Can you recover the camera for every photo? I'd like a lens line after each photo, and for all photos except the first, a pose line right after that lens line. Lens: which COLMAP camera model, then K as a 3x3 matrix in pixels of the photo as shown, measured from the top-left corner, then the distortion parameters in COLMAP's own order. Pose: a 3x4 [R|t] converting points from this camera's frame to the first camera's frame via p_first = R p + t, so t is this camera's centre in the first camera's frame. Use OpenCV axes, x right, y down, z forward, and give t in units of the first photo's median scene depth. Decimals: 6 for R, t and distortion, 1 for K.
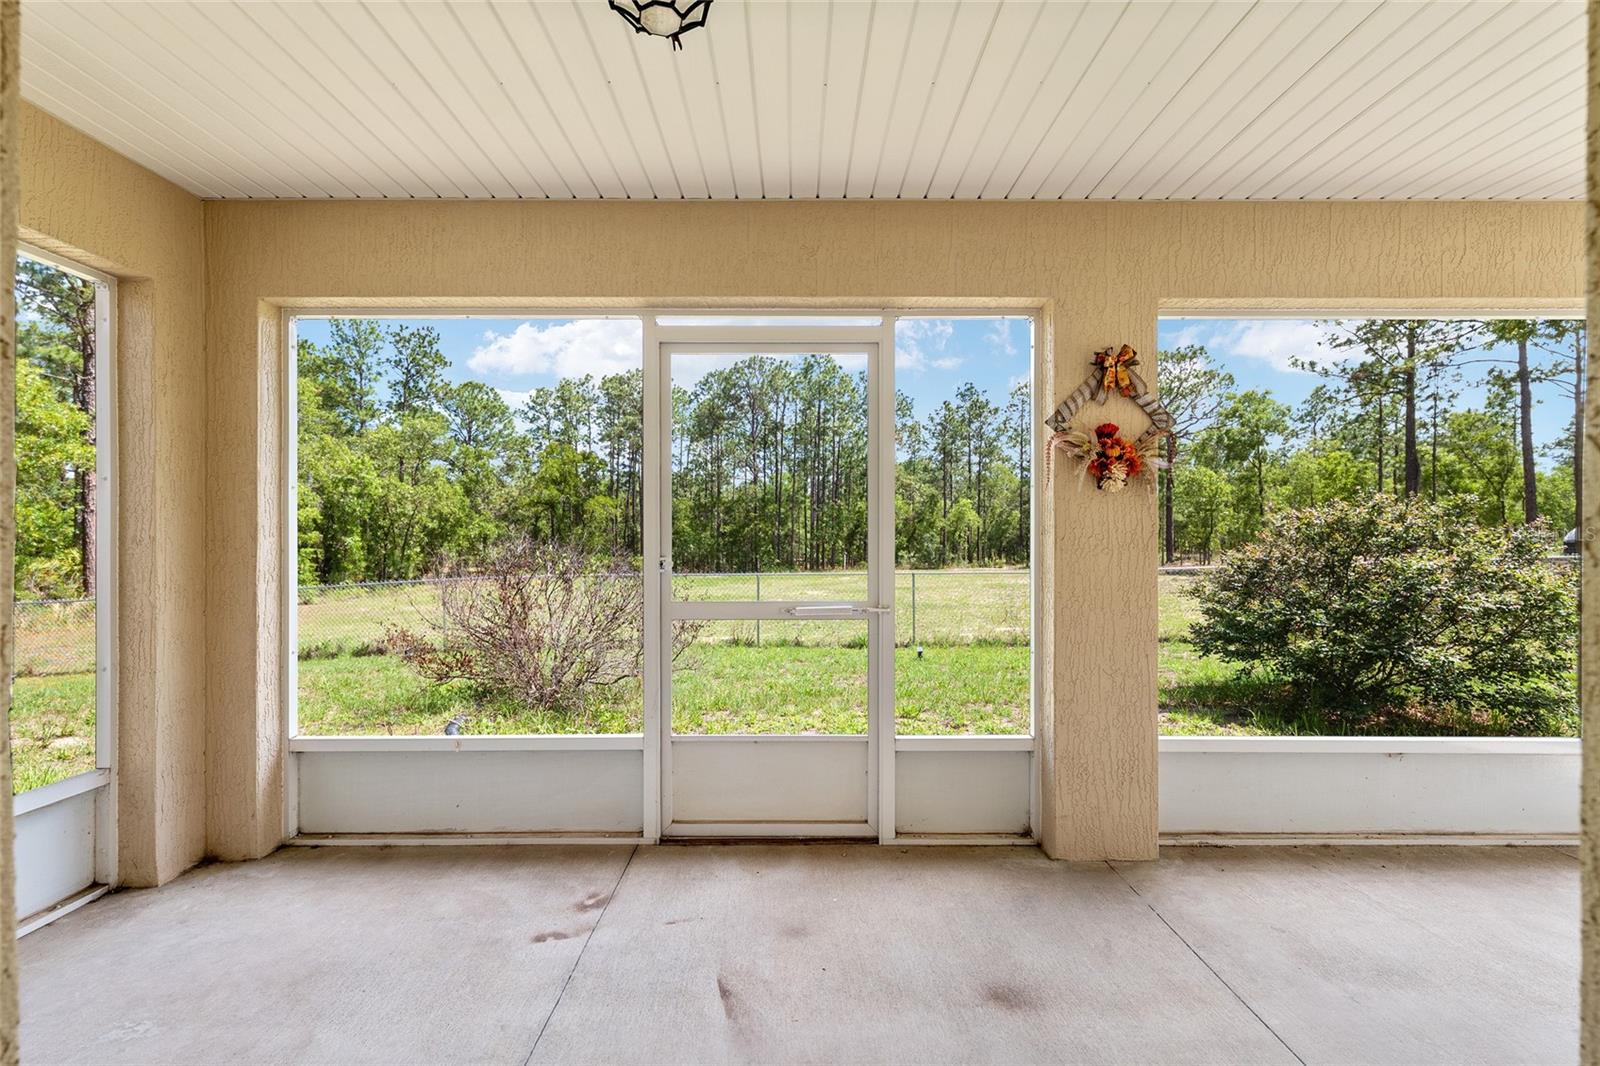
lens RADIAL K [[692.7, 0, 792.1], [0, 692.7, 535.1], [0, 0, 1]] dist [0.003059, 0.000466]
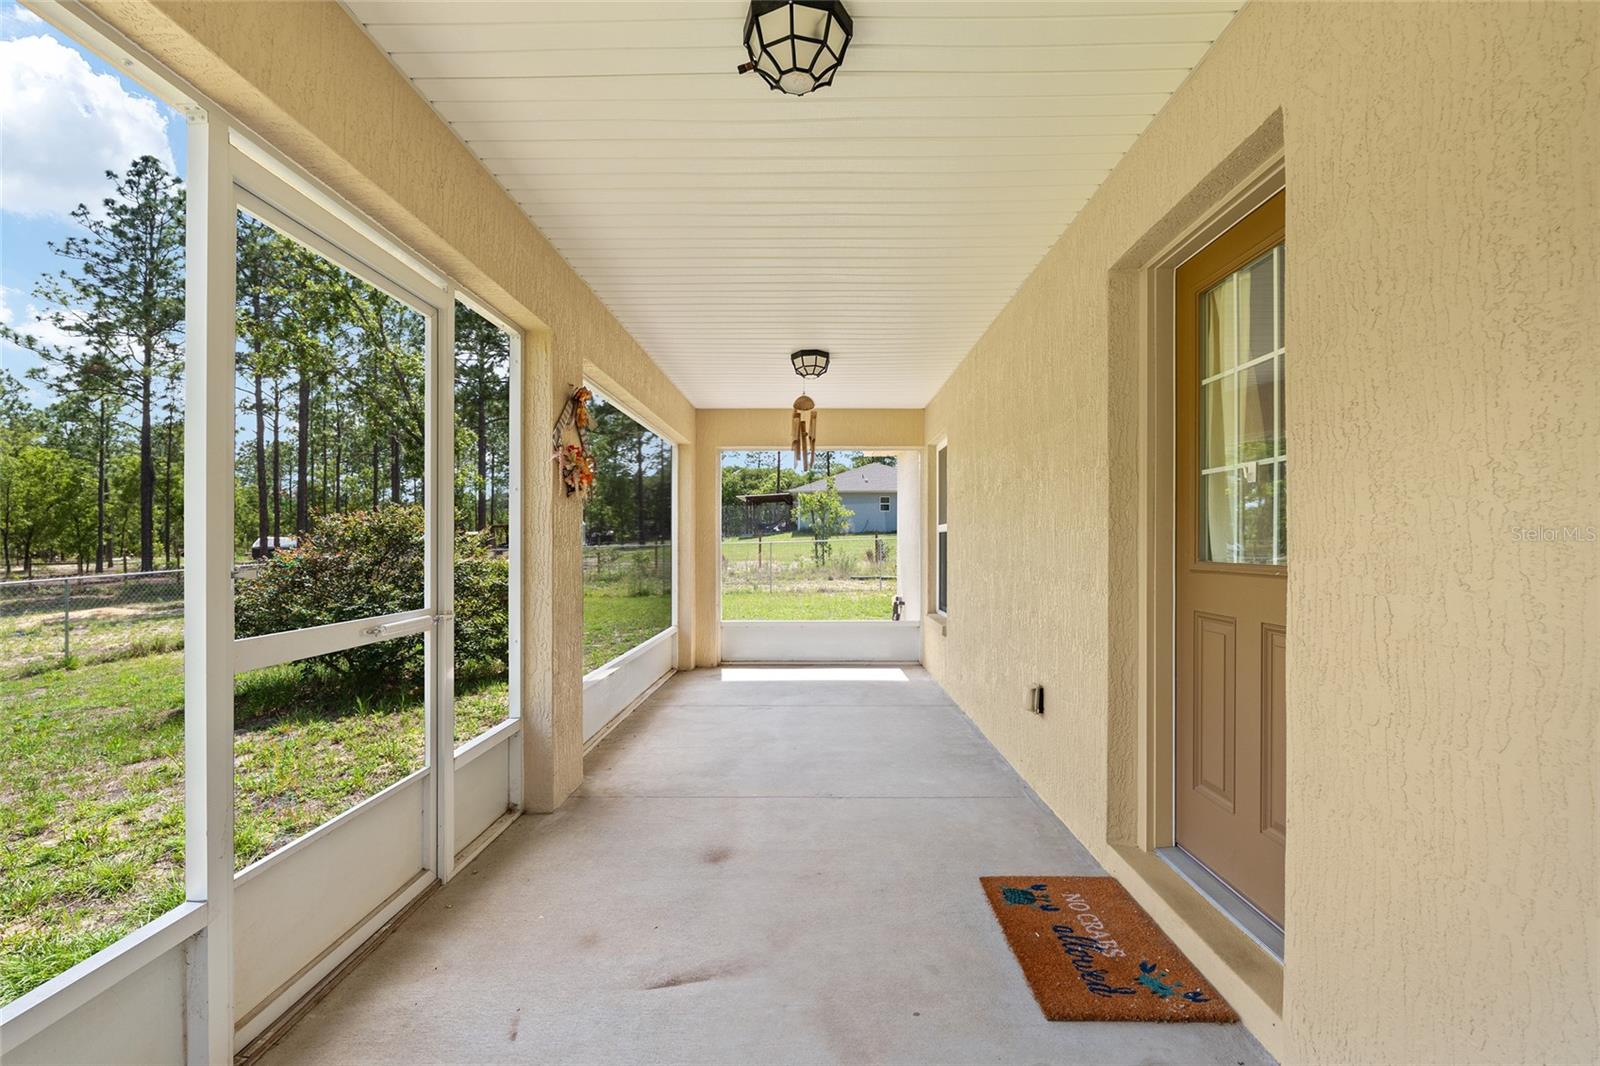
lens RADIAL K [[687.4, 0, 797.2], [0, 687.4, 542.0], [0, 0, 1]] dist [-0.006359, 0.000048]
pose [[0.021923, 0.002765, 0.999756, -0.076380], [-0.001523, 0.999995, -0.002732, 0.001564], [-0.999759, -0.001462, 0.021927, 0.055865]]
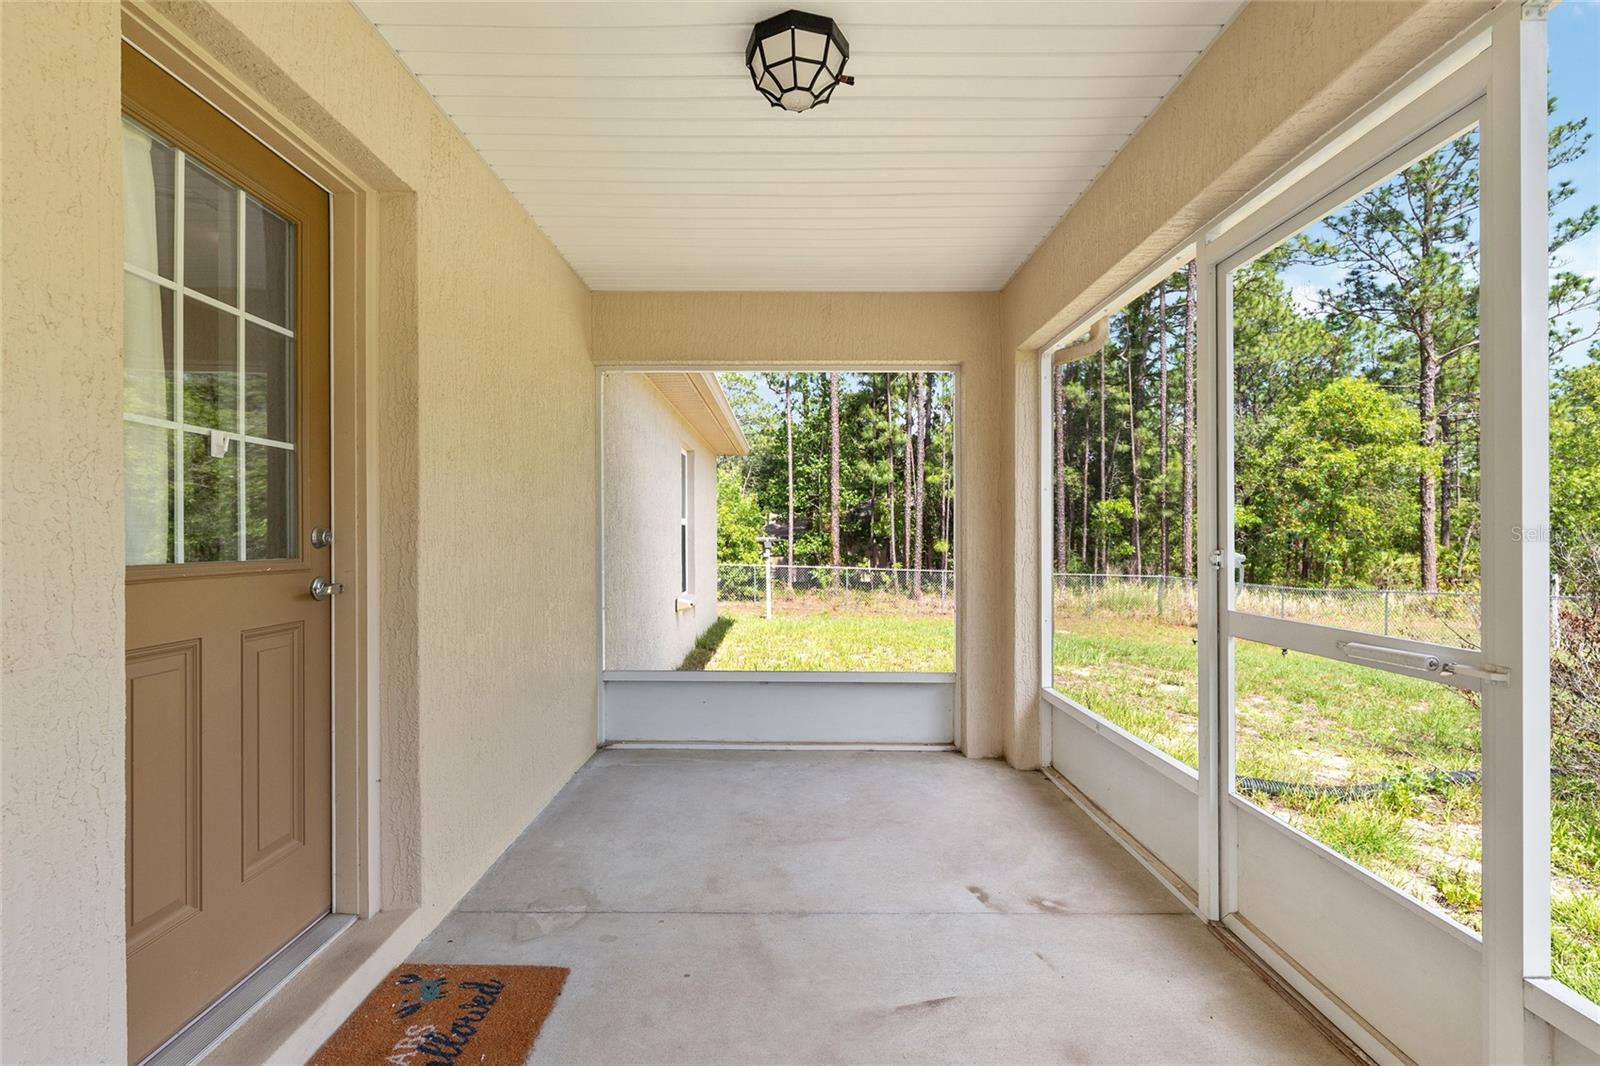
lens RADIAL K [[729.0, 0, 797.2], [0, 729.0, 535.6], [0, 0, 1]] dist [0.001588, 0.000059]
pose [[0.008927, -0.000333, -0.999960, 0.062932], [0.003010, 0.999995, -0.000306, 0.001578], [0.999956, -0.003007, 0.008928, 0.056561]]
